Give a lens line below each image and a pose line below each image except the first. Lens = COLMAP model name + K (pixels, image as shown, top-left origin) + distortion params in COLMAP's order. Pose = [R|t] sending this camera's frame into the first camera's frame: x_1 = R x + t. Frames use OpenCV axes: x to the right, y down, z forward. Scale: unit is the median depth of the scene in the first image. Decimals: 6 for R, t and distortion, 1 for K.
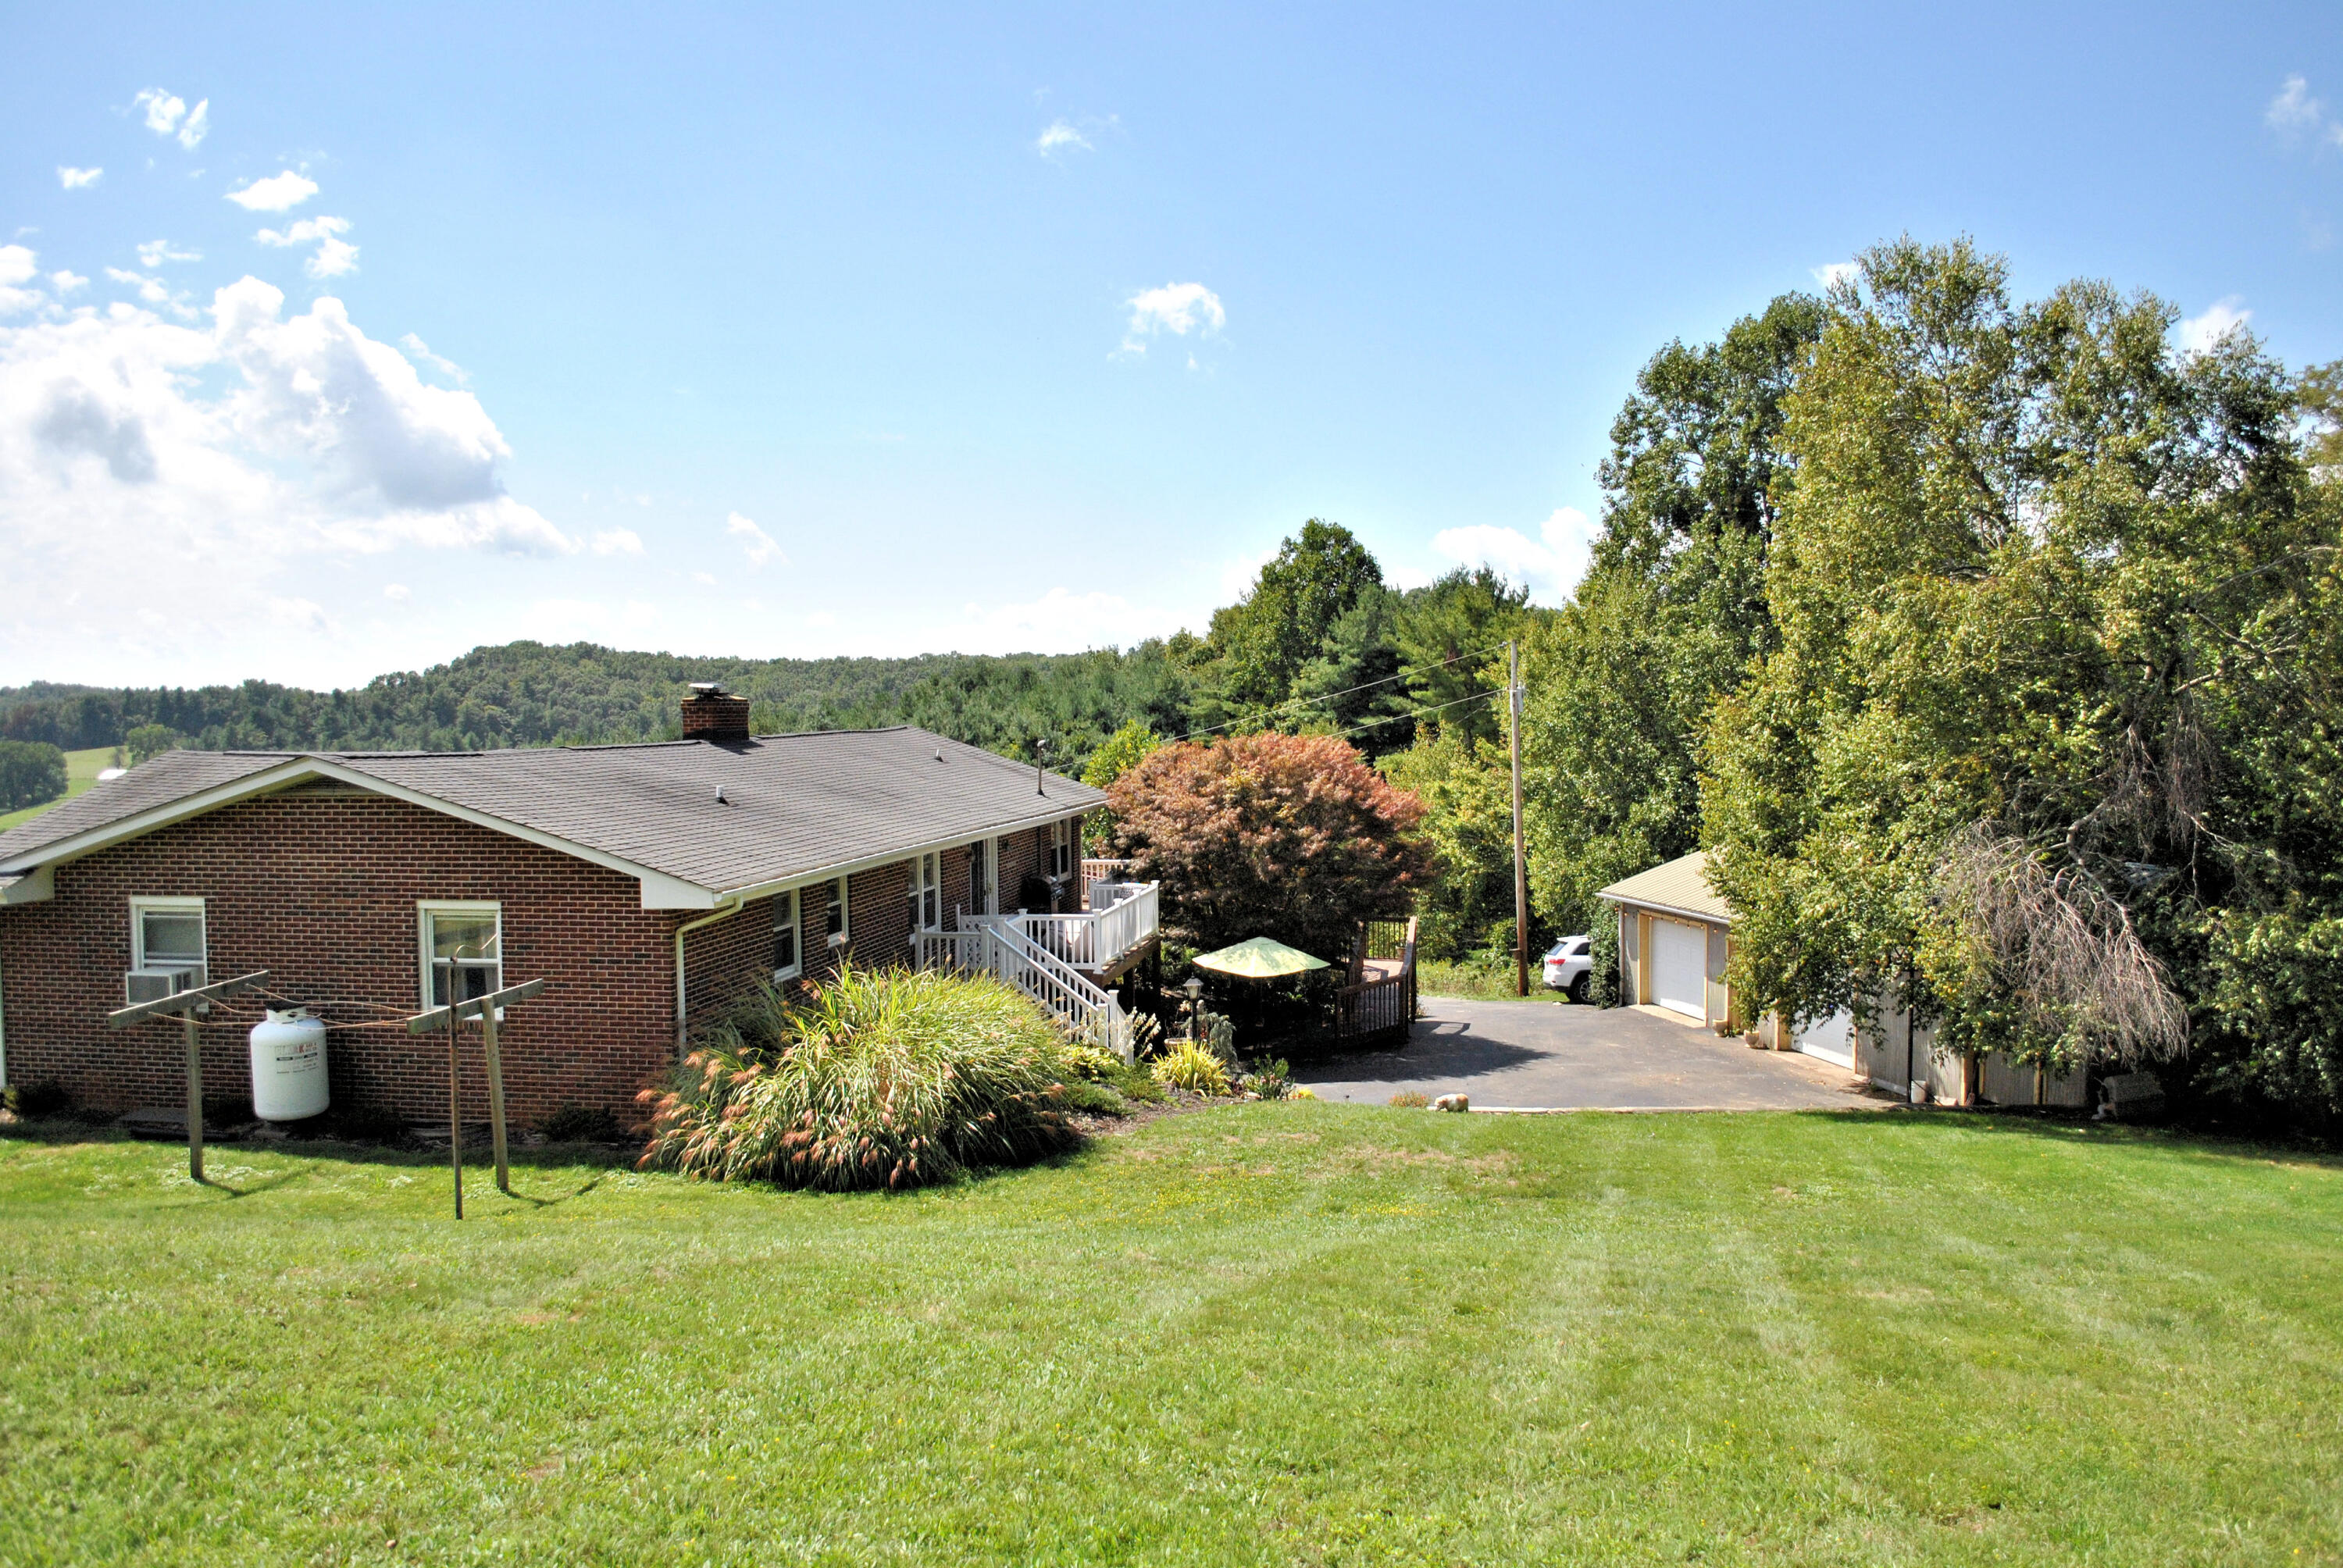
lens RADIAL K [[1838.6, 0, 1171.5], [0, 1838.6, 784.0], [0, 0, 1]] dist [-0.076140, 0.008057]
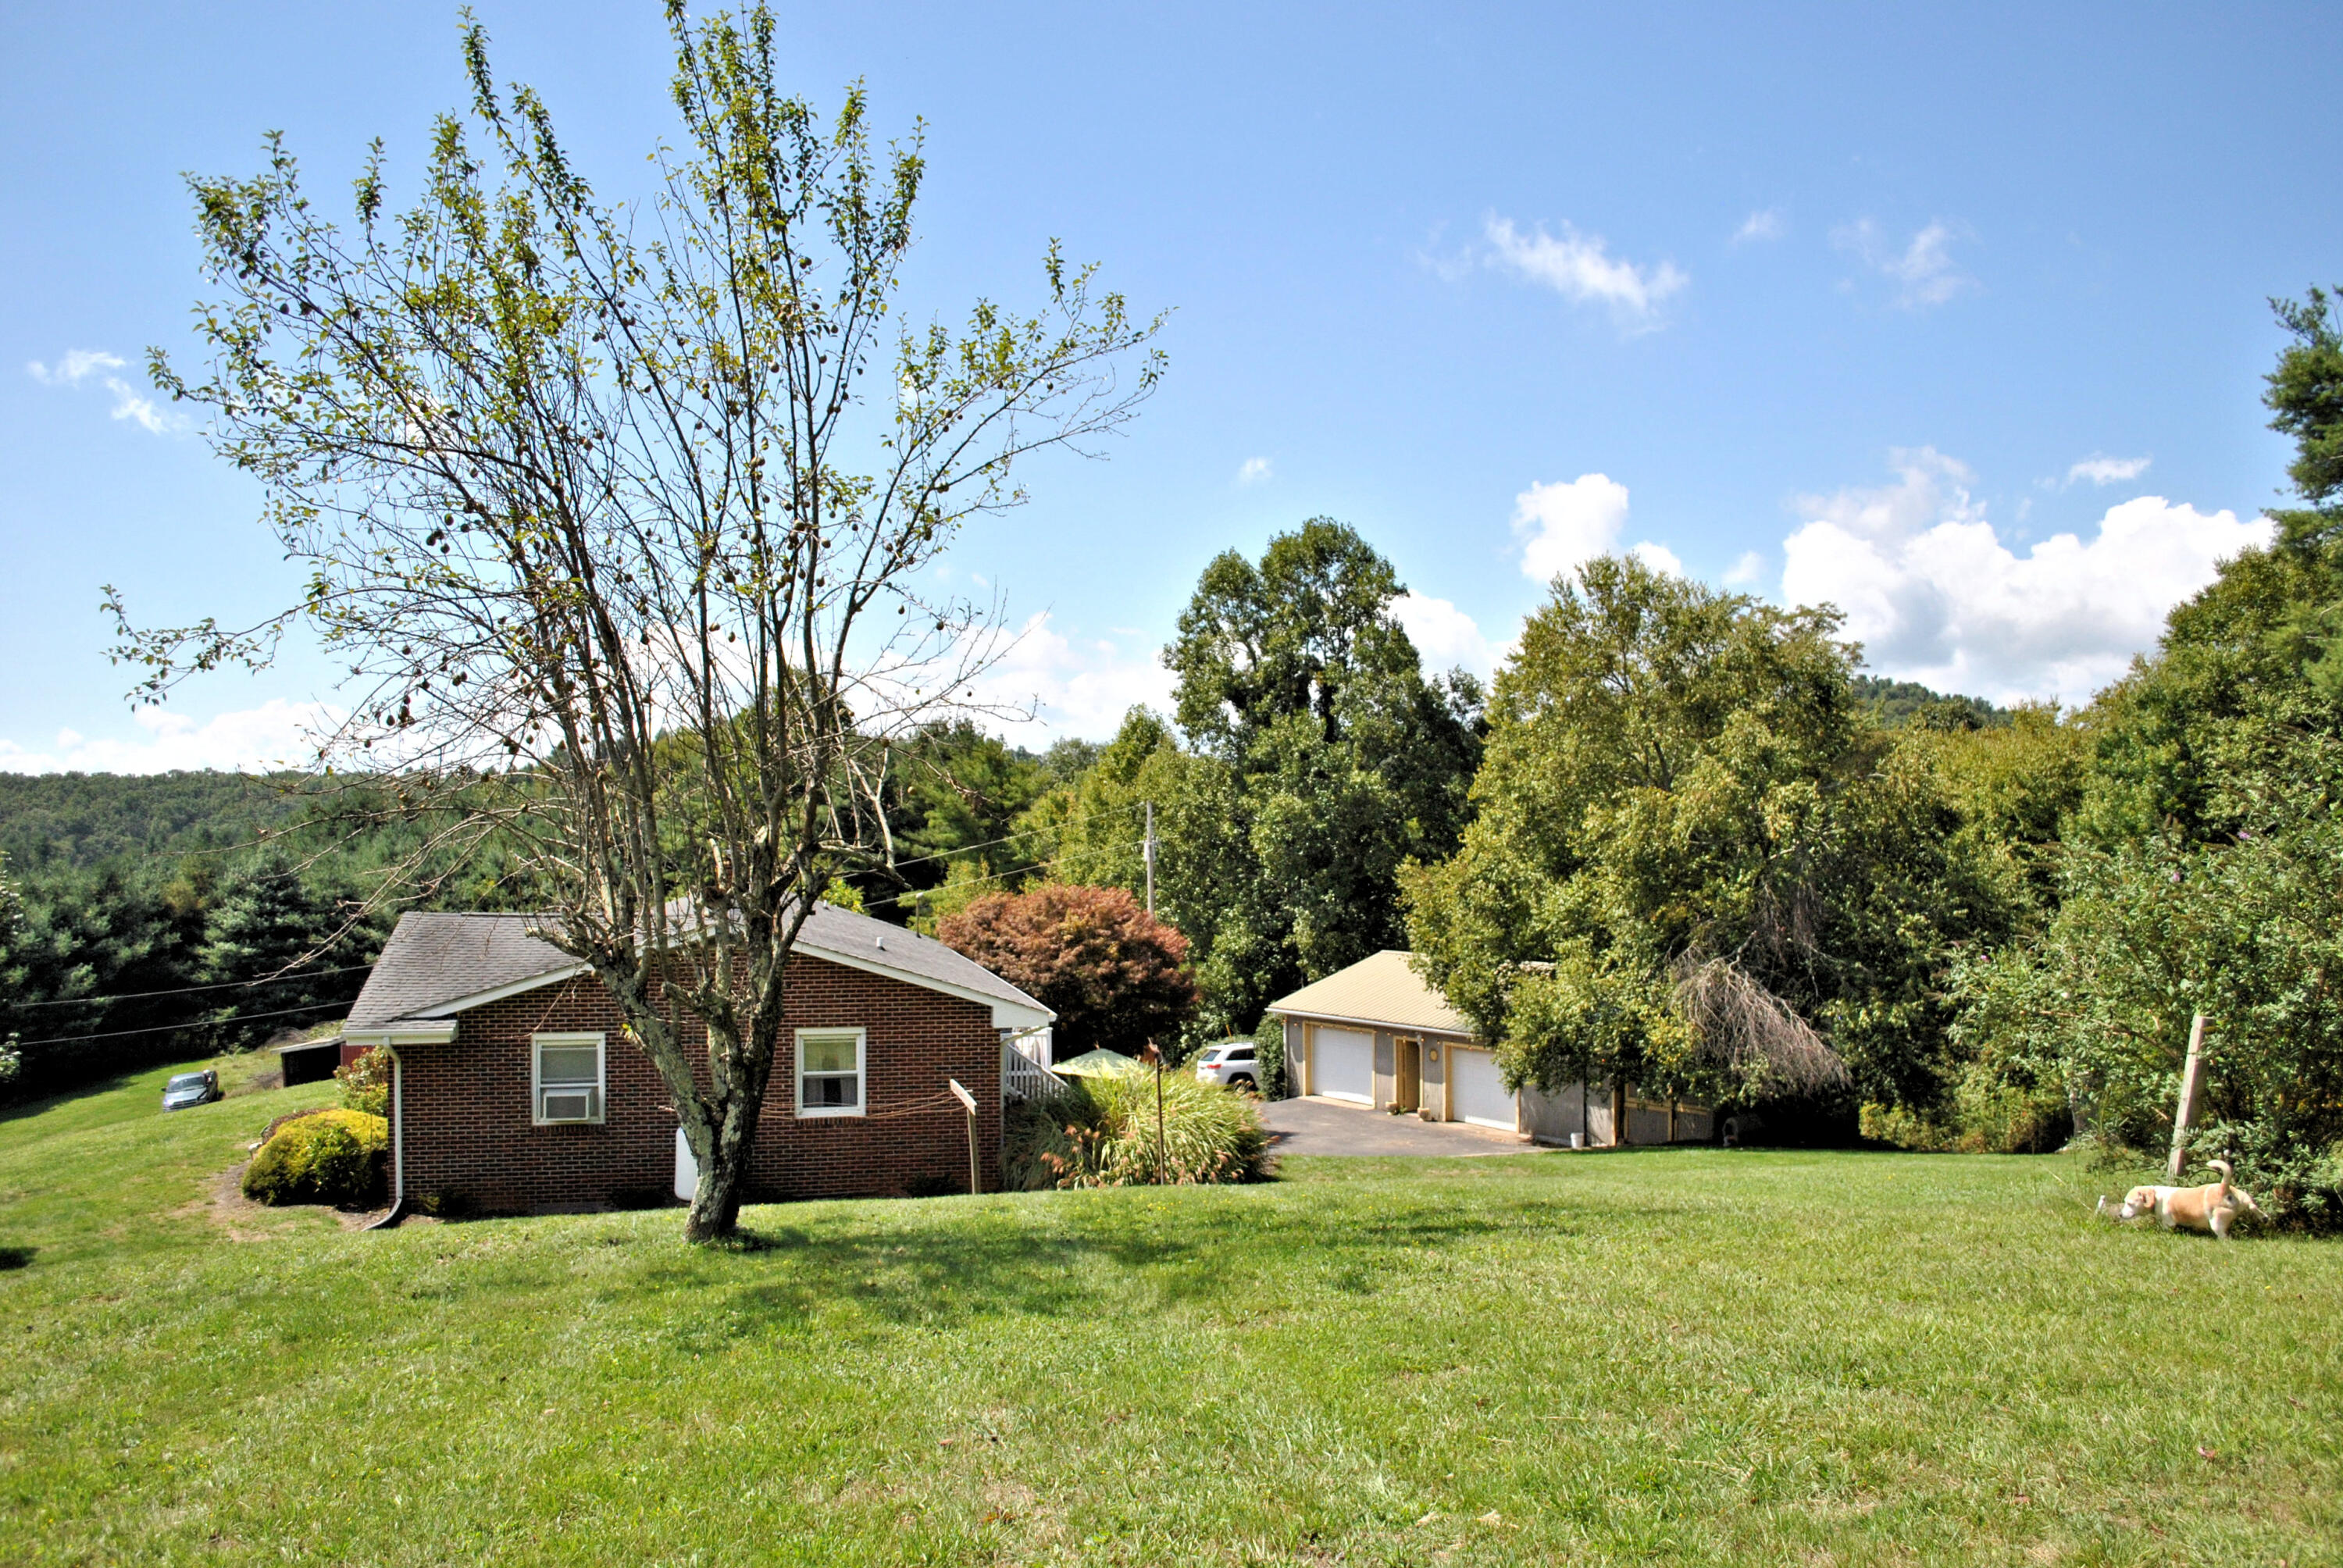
lens RADIAL K [[1863.9, 0, 1181.4], [0, 1863.9, 788.9], [0, 0, 1]] dist [-0.084209, 0.008955]
pose [[0.925827, 0.016053, 0.377607, -0.314784], [0.008889, 0.997896, -0.064216, -0.009797], [-0.377844, 0.062809, 0.923737, -0.171370]]
